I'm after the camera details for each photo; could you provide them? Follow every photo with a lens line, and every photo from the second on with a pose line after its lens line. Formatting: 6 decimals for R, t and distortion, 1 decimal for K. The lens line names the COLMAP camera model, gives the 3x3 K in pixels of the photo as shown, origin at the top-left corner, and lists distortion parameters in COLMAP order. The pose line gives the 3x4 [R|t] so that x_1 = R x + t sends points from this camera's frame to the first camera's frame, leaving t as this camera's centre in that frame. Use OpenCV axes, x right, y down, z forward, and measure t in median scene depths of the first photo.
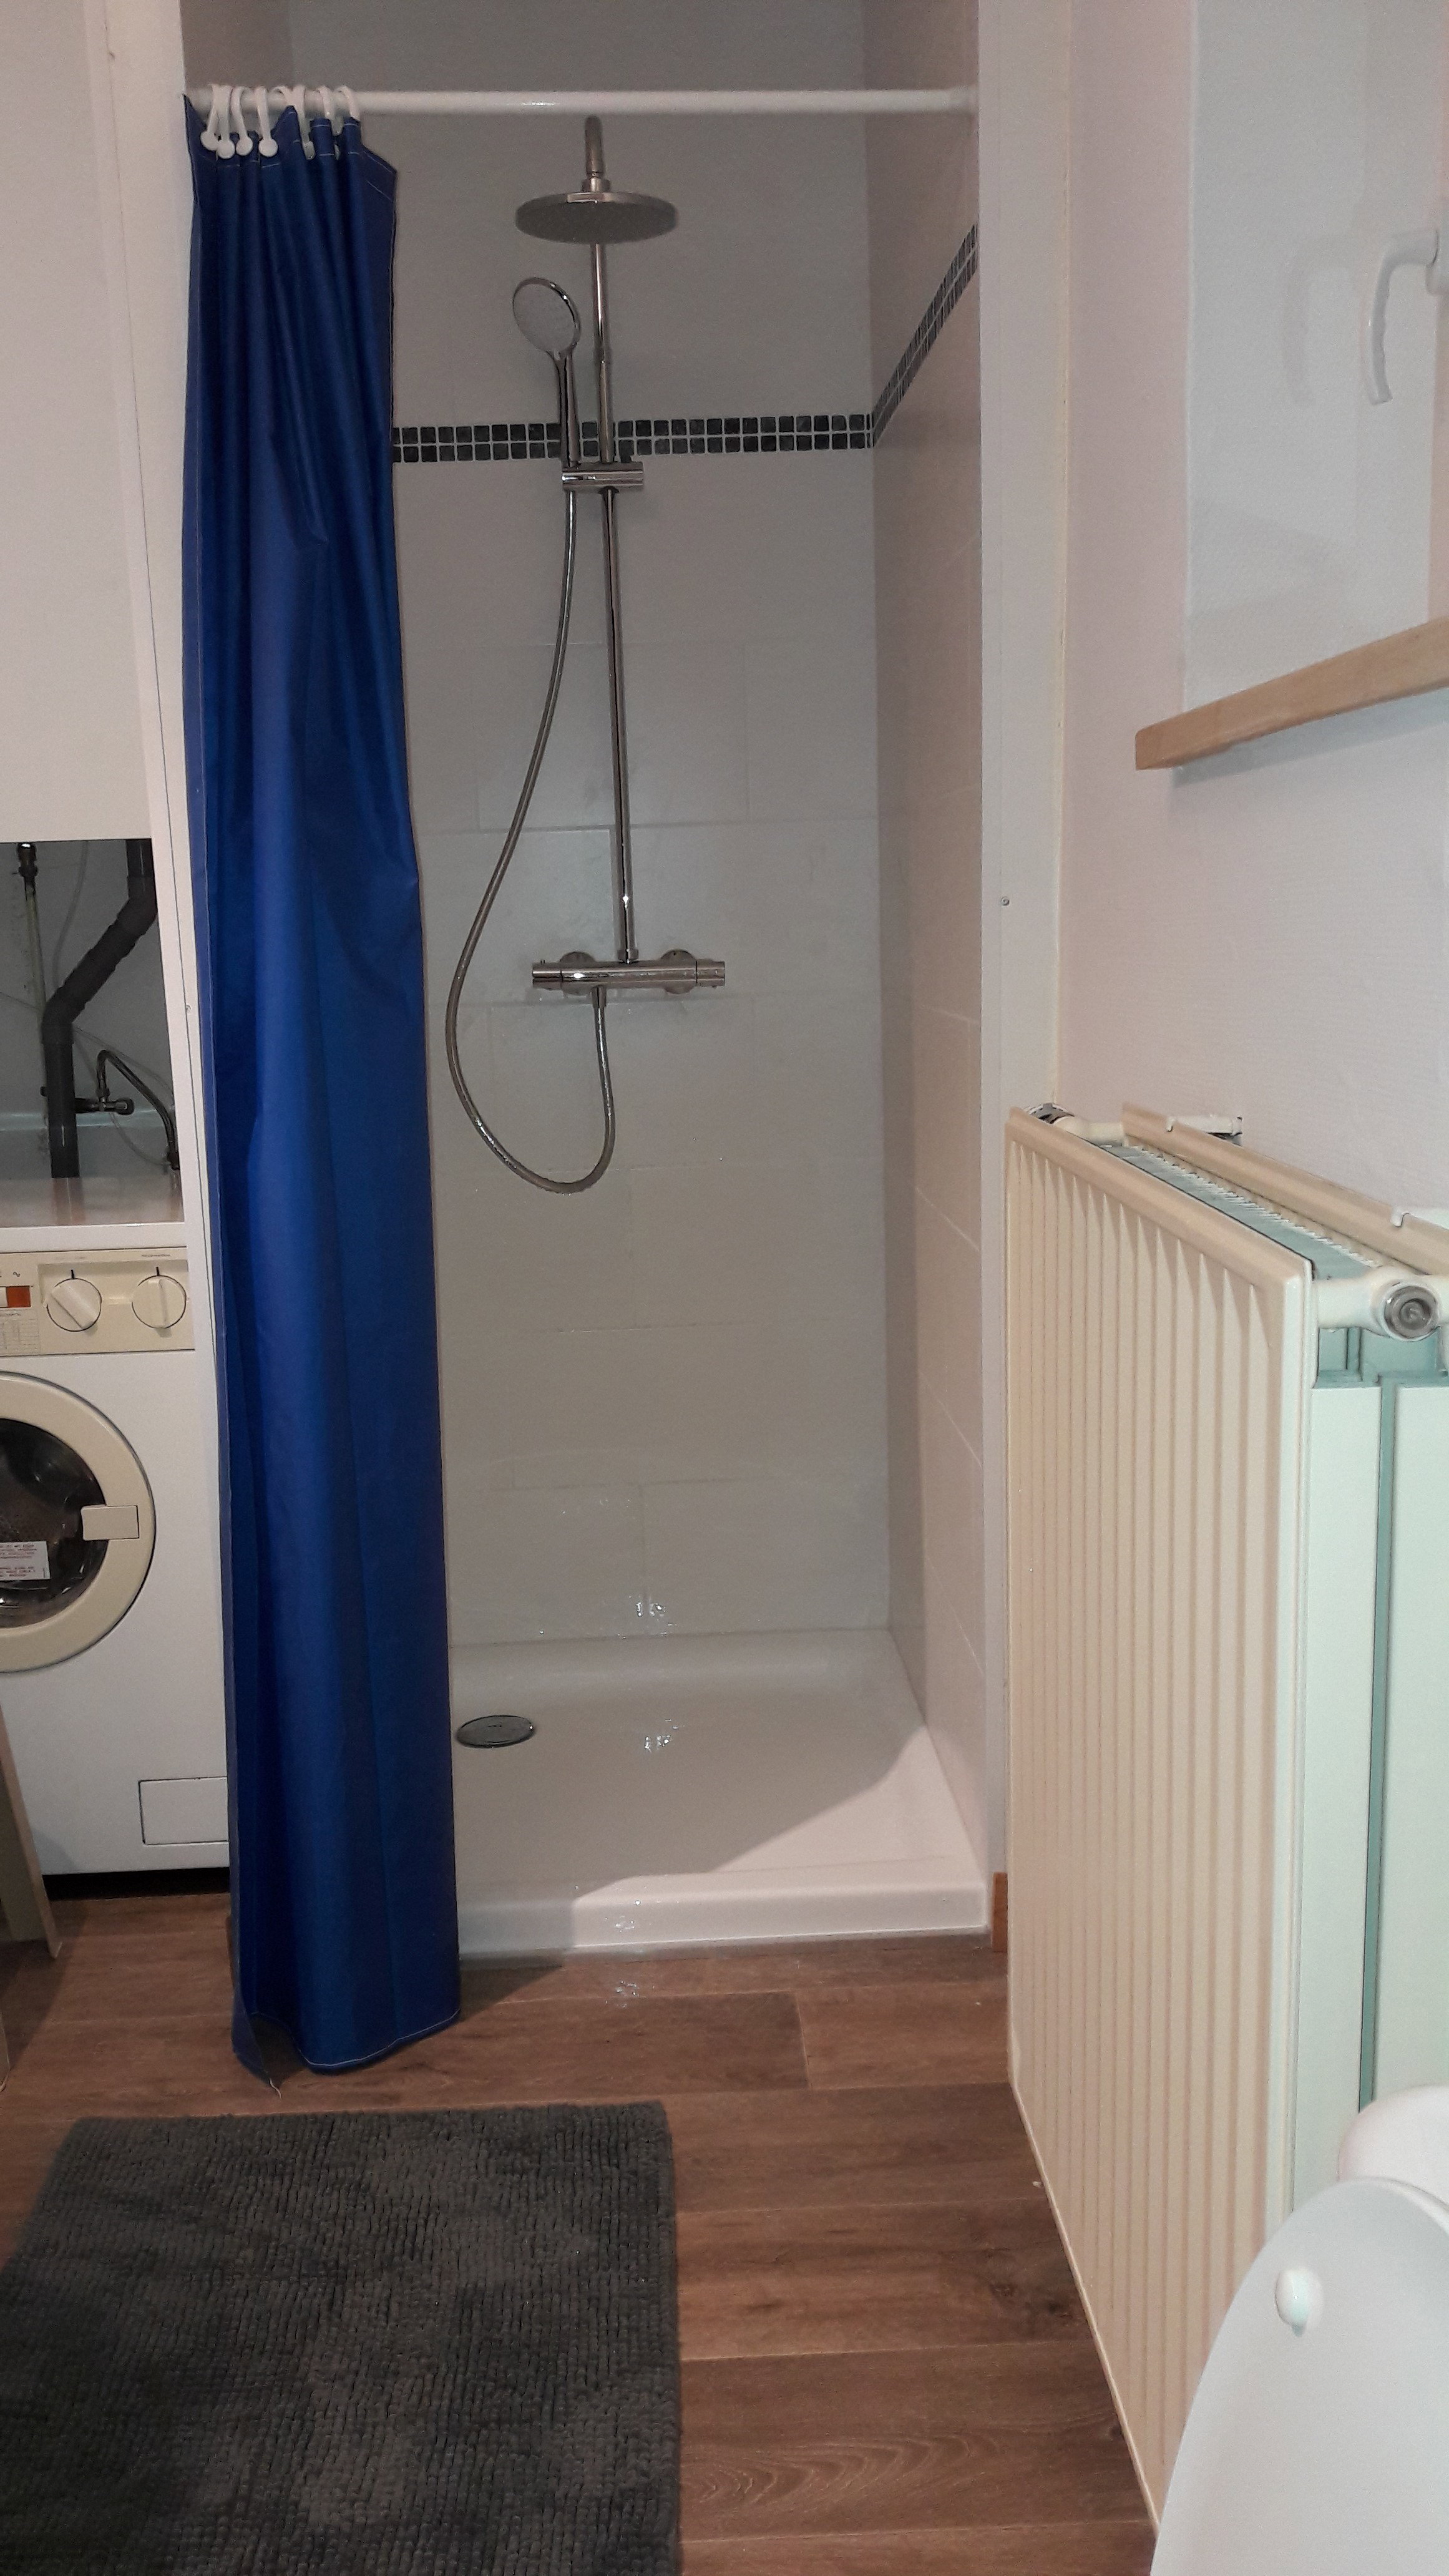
lens RADIAL K [[1960.1, 0, 724.5], [0, 1960.1, 1288.0], [0, 0, 1]] dist [-0.002004, -0.001469]
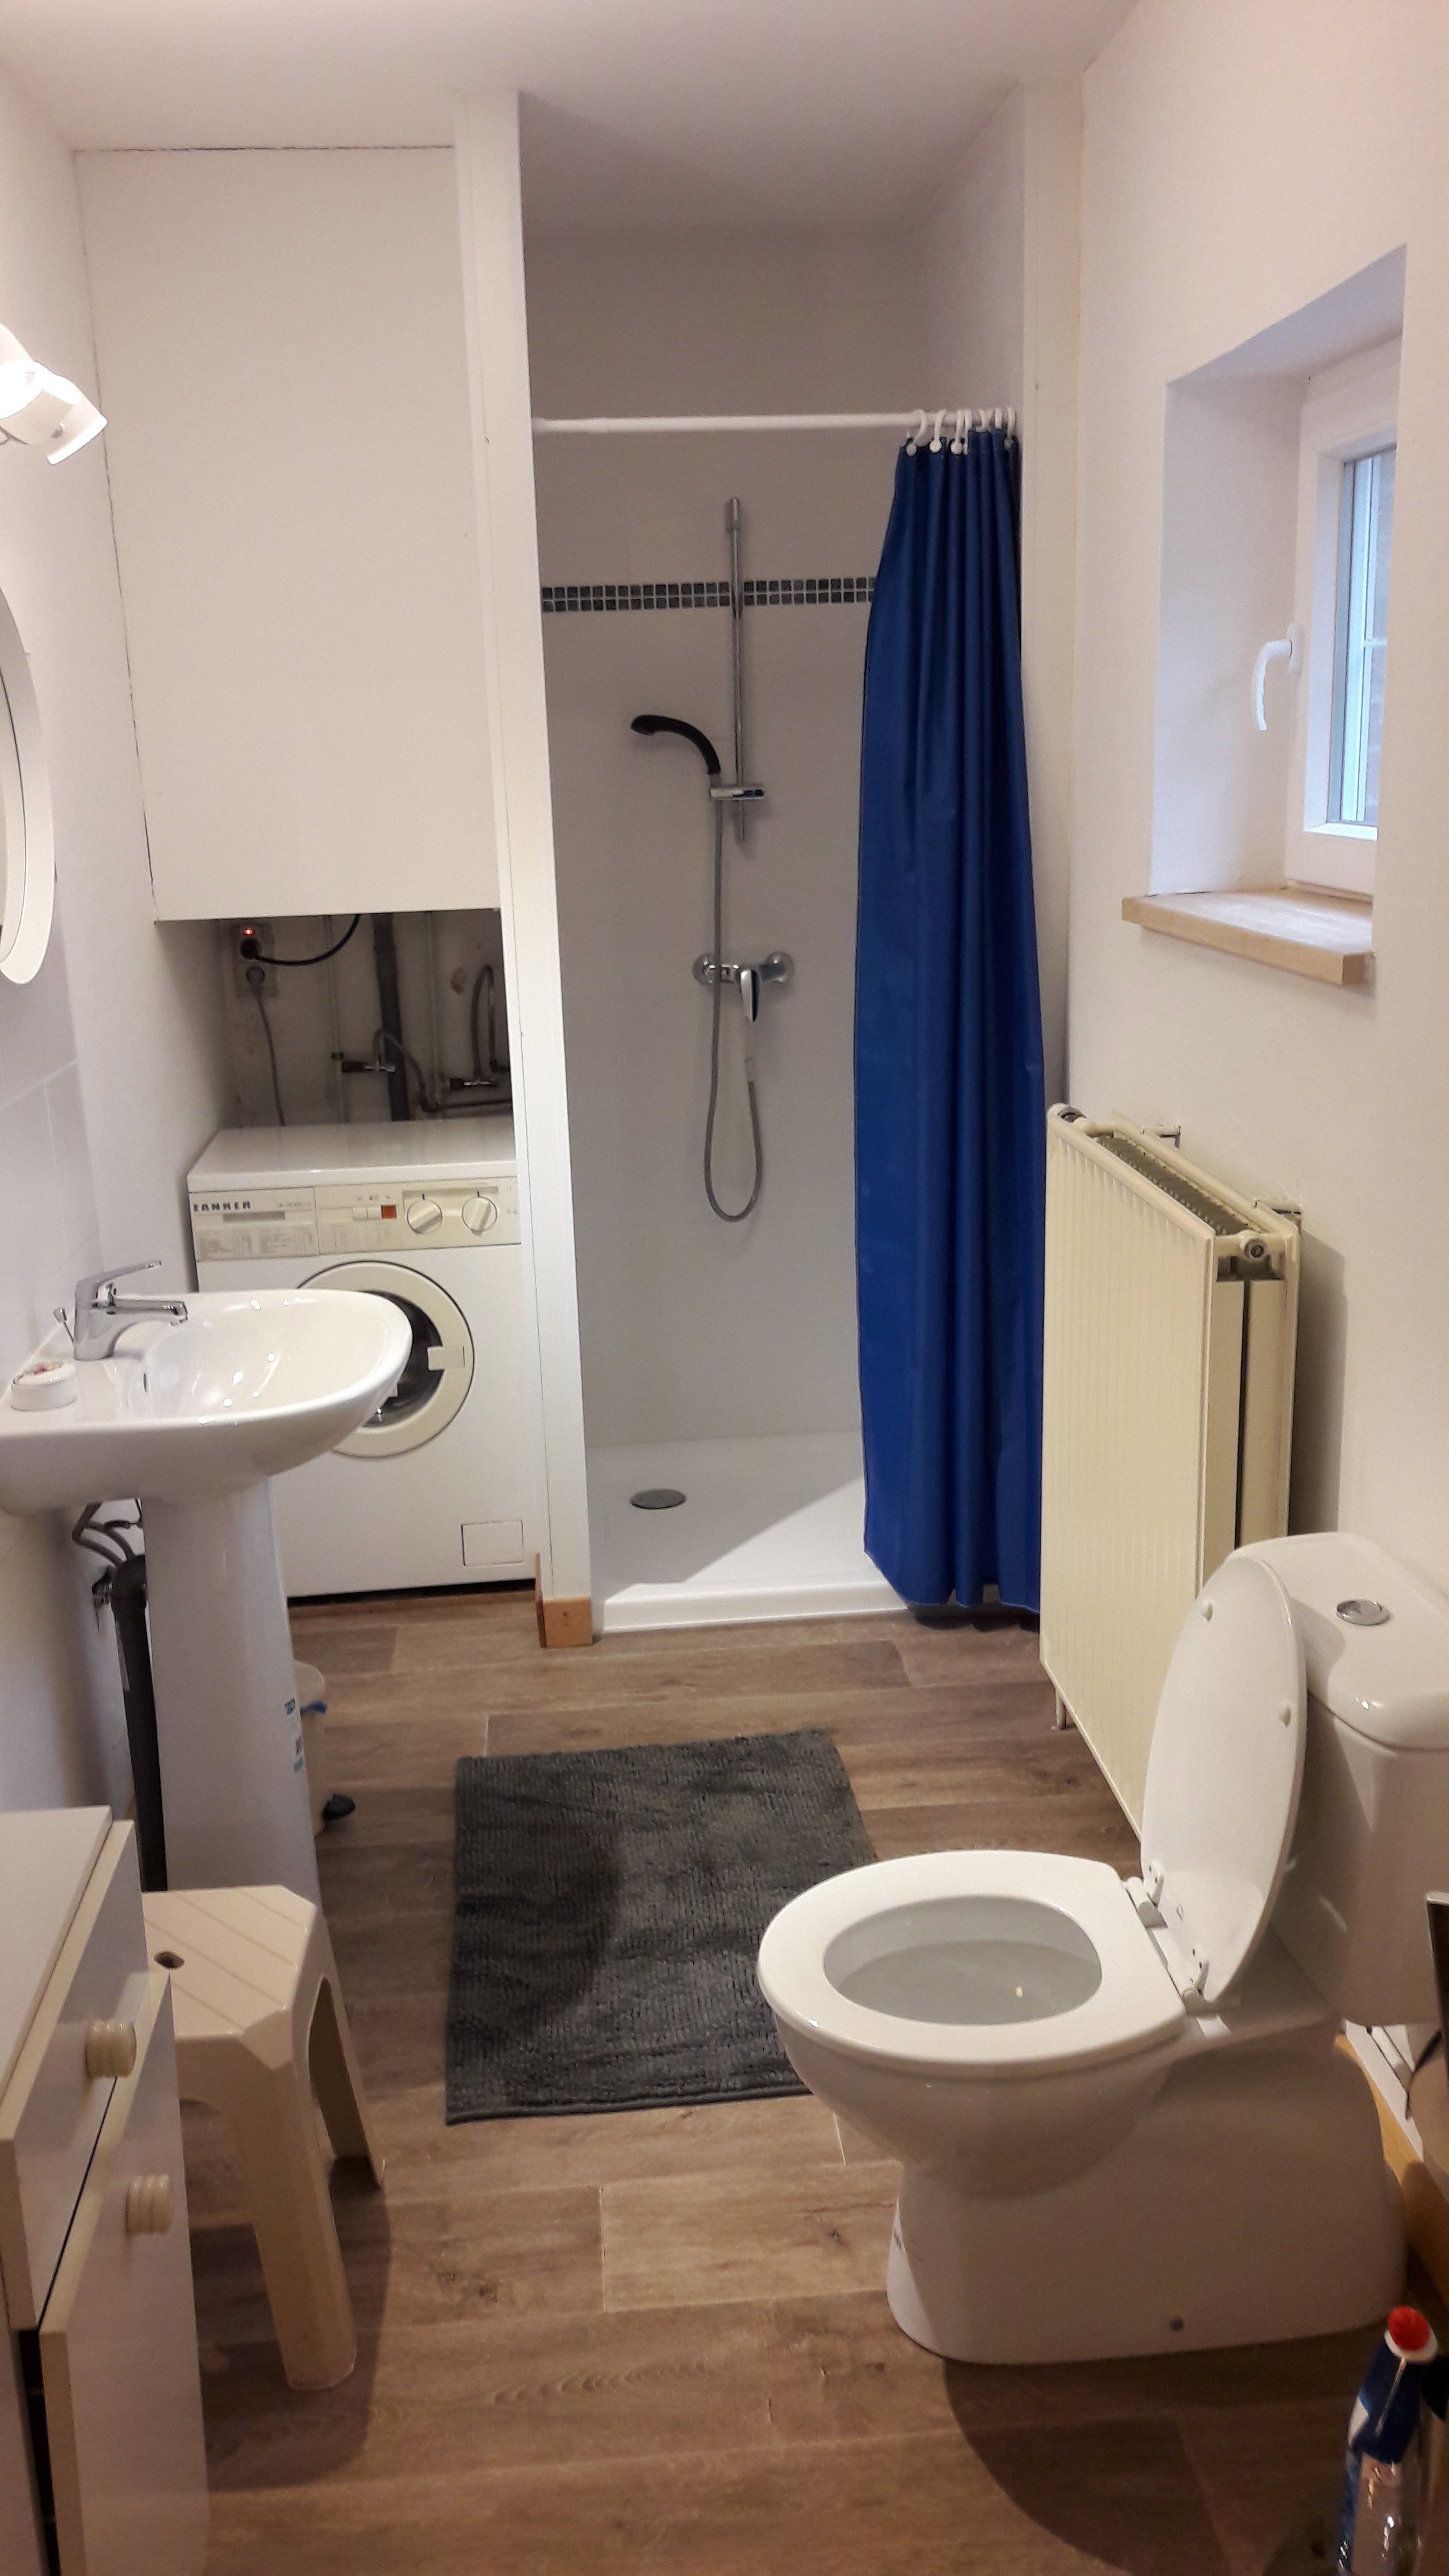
lens RADIAL K [[2066.8, 0, 724.5], [0, 2066.8, 1288.0], [0, 0, 1]] dist [0.119660, -0.000370]
pose [[0.998087, -0.013576, 0.060315, -0.197038], [0.008661, 0.996675, 0.081020, -0.066001], [-0.061215, -0.080342, 0.994886, -0.648138]]
